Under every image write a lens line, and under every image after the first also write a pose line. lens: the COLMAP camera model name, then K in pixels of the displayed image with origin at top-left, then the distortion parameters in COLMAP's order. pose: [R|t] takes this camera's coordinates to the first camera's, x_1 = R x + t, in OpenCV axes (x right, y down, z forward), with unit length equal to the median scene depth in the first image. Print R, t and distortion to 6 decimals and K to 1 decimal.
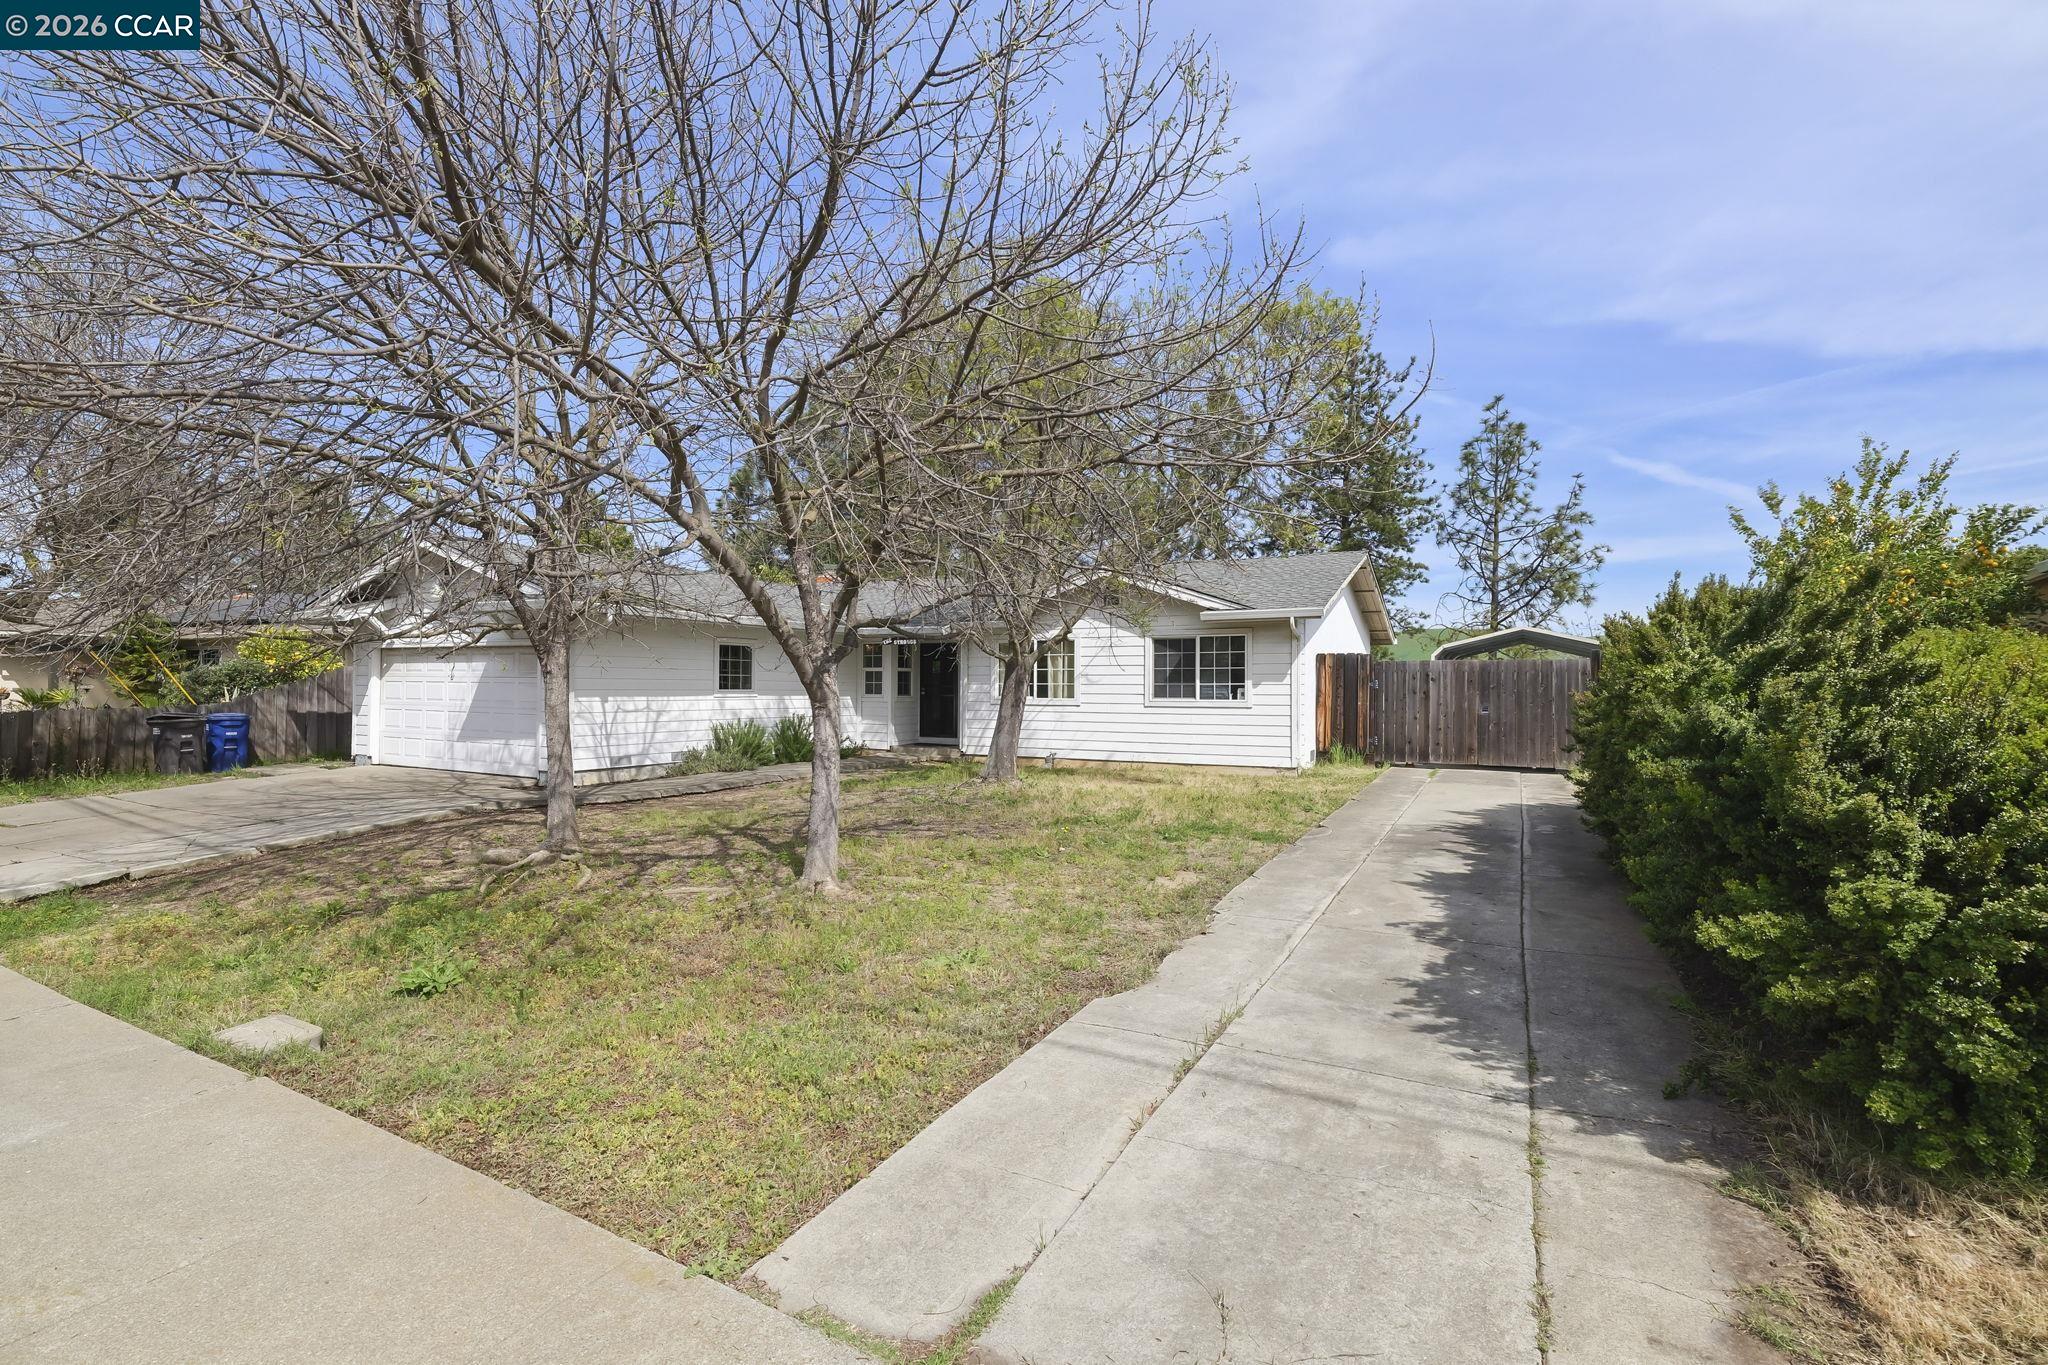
lens RADIAL K [[882.1, 0, 1024.0], [0, 882.1, 682.5], [0, 0, 1]] dist [-0.000086, 0.000095]
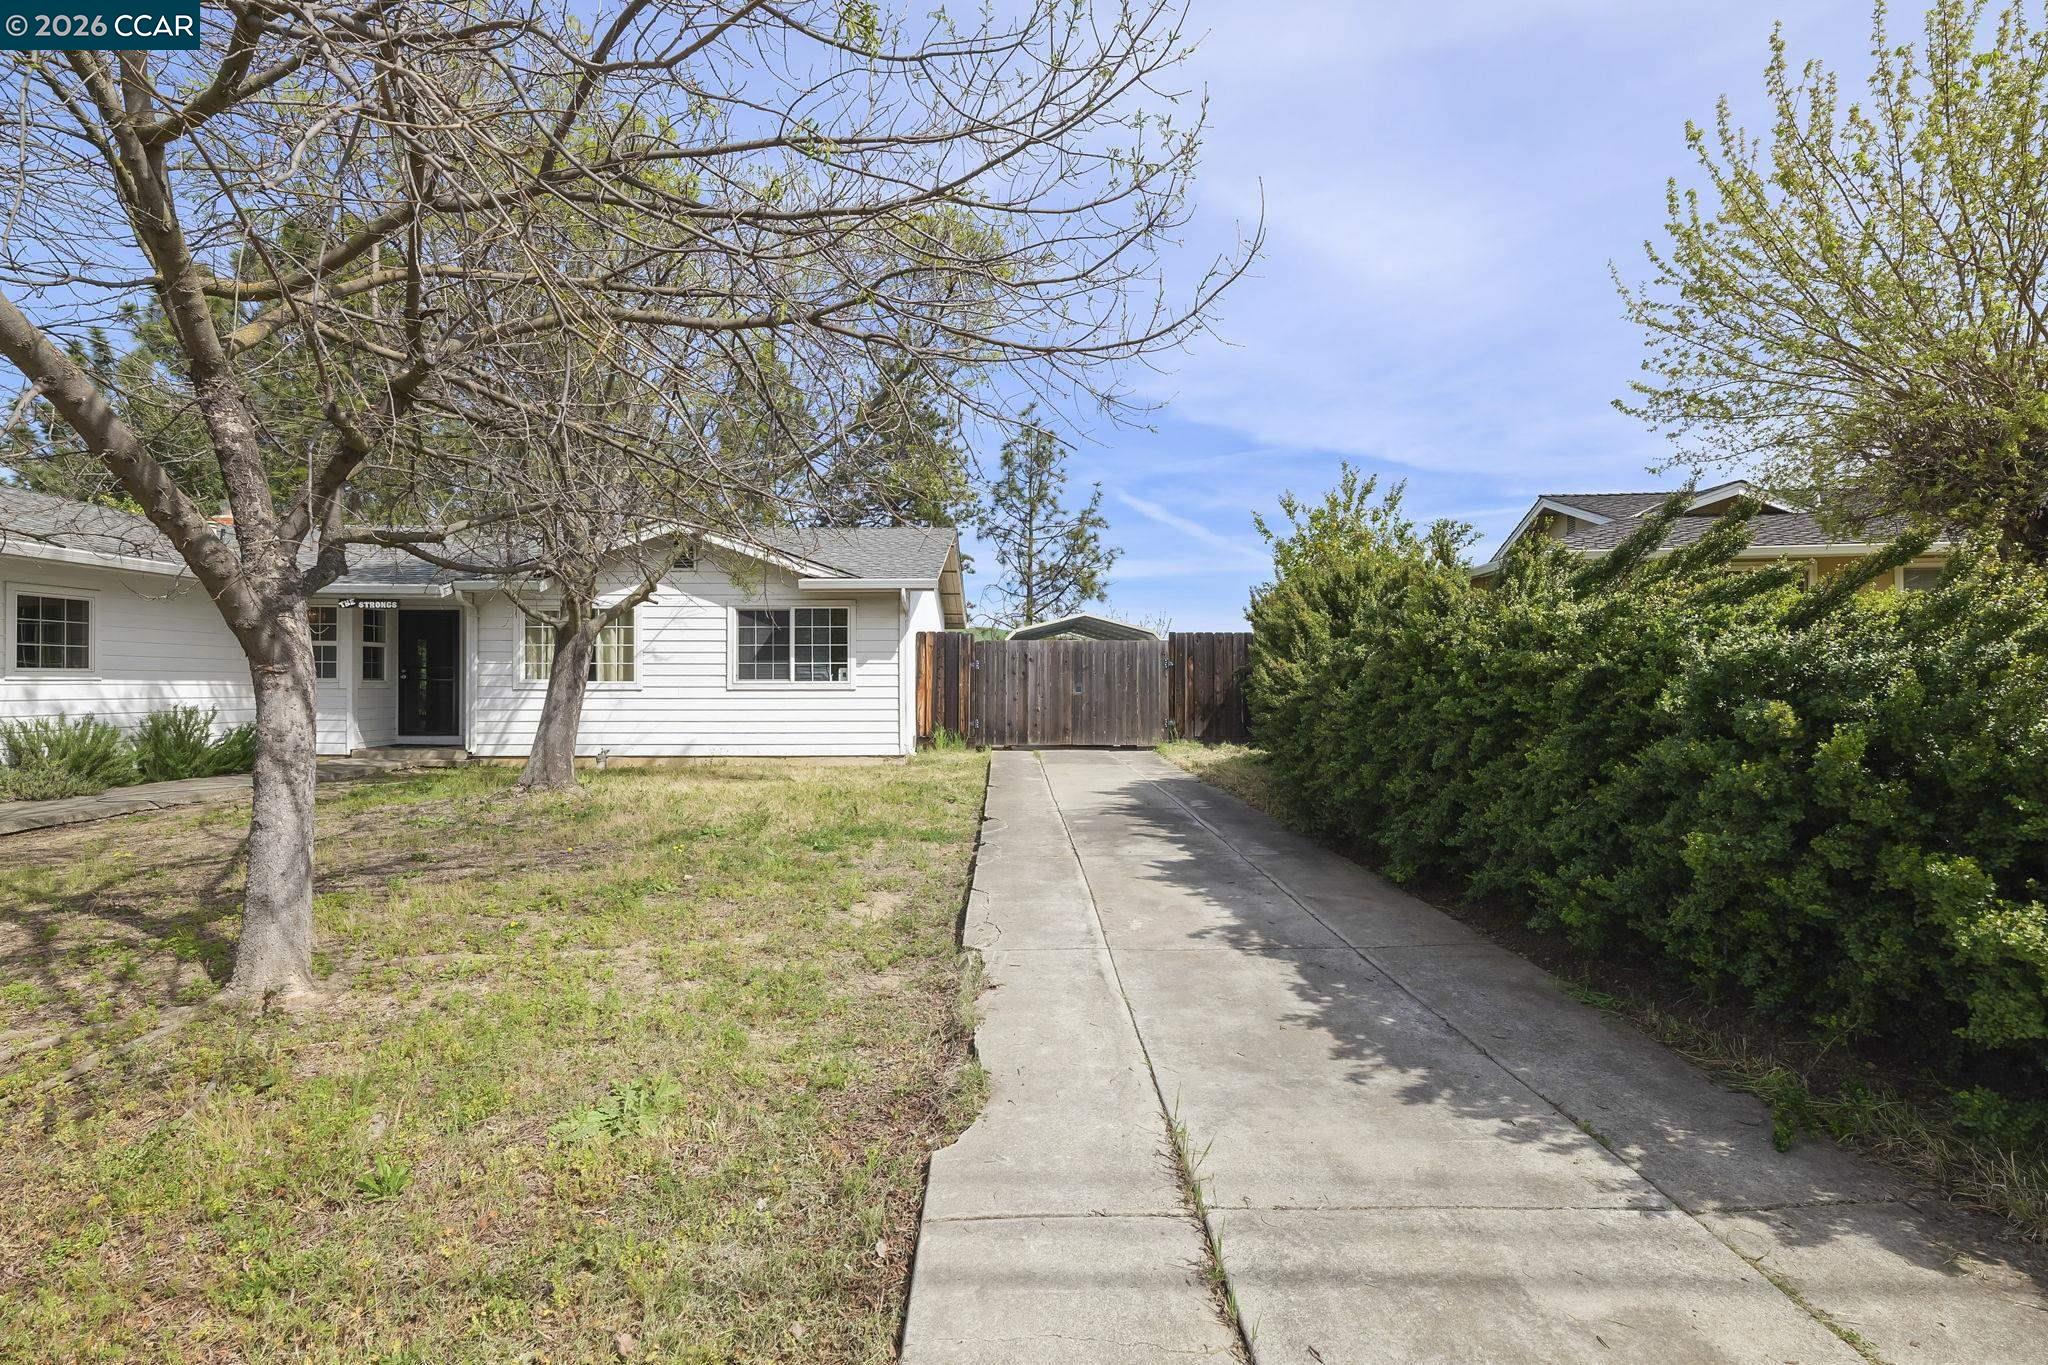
lens RADIAL K [[926.1, 0, 1026.0], [0, 926.1, 674.9], [0, 0, 1]] dist [-0.000057, 0.000629]
pose [[0.879735, -0.001102, 0.475464, -0.033293], [-0.000731, 0.999993, 0.003669, 0.009800], [-0.475464, -0.003575, 0.879728, 0.094814]]
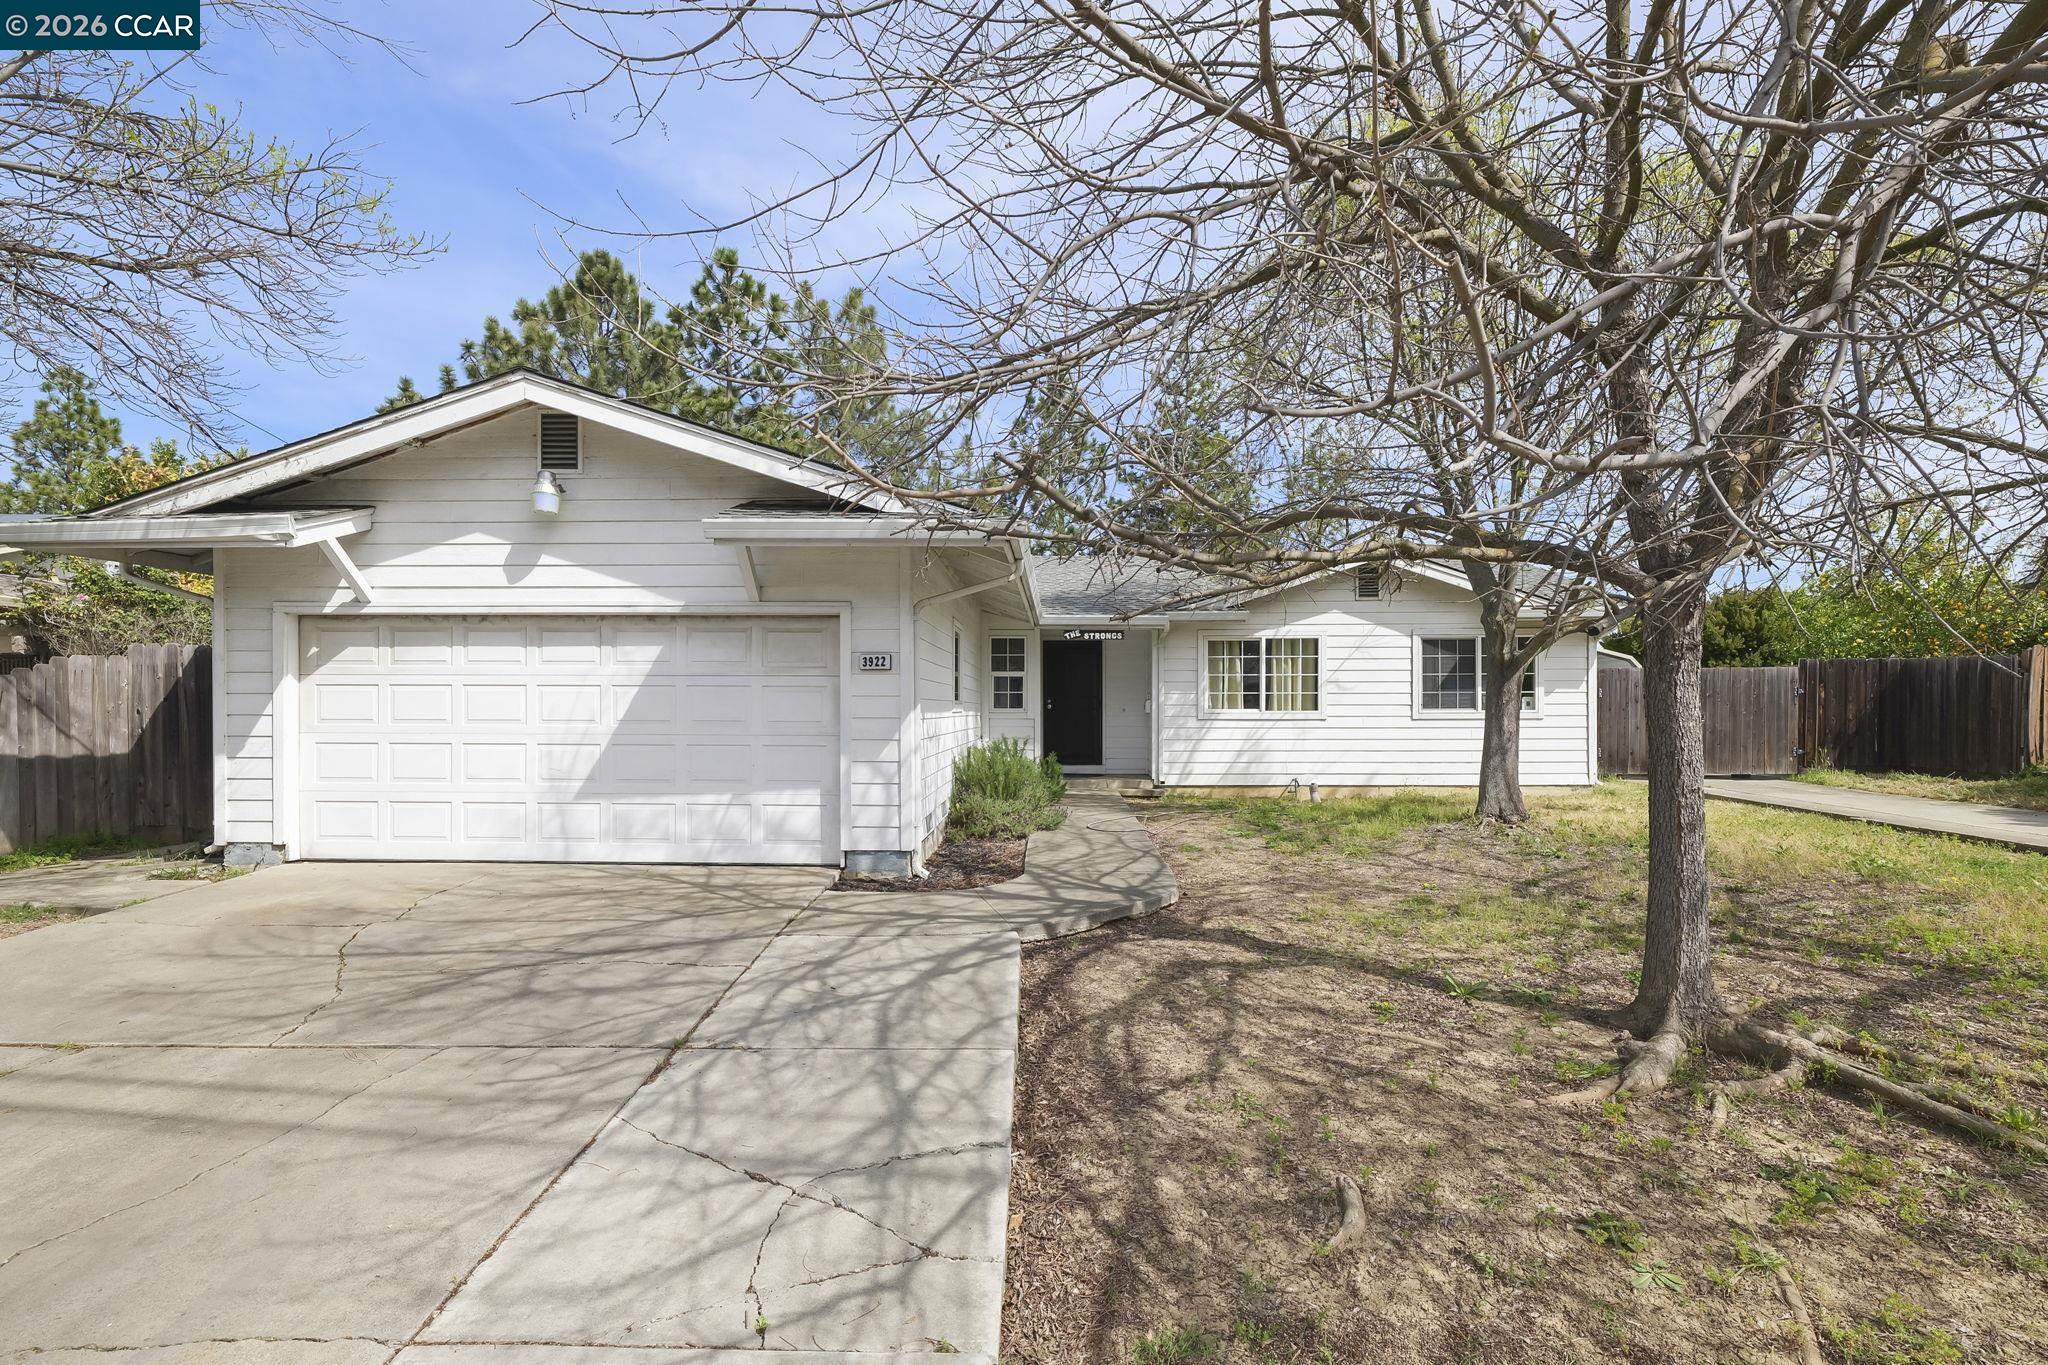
lens RADIAL K [[939.3, 0, 1025.2], [0, 939.3, 710.7], [0, 0, 1]] dist [0.000460, 0.000263]
pose [[0.894959, -0.007644, 0.446084, -0.618518], [0.002925, 0.999932, 0.011267, 0.008302], [-0.446140, -0.008779, 0.894920, 0.383097]]
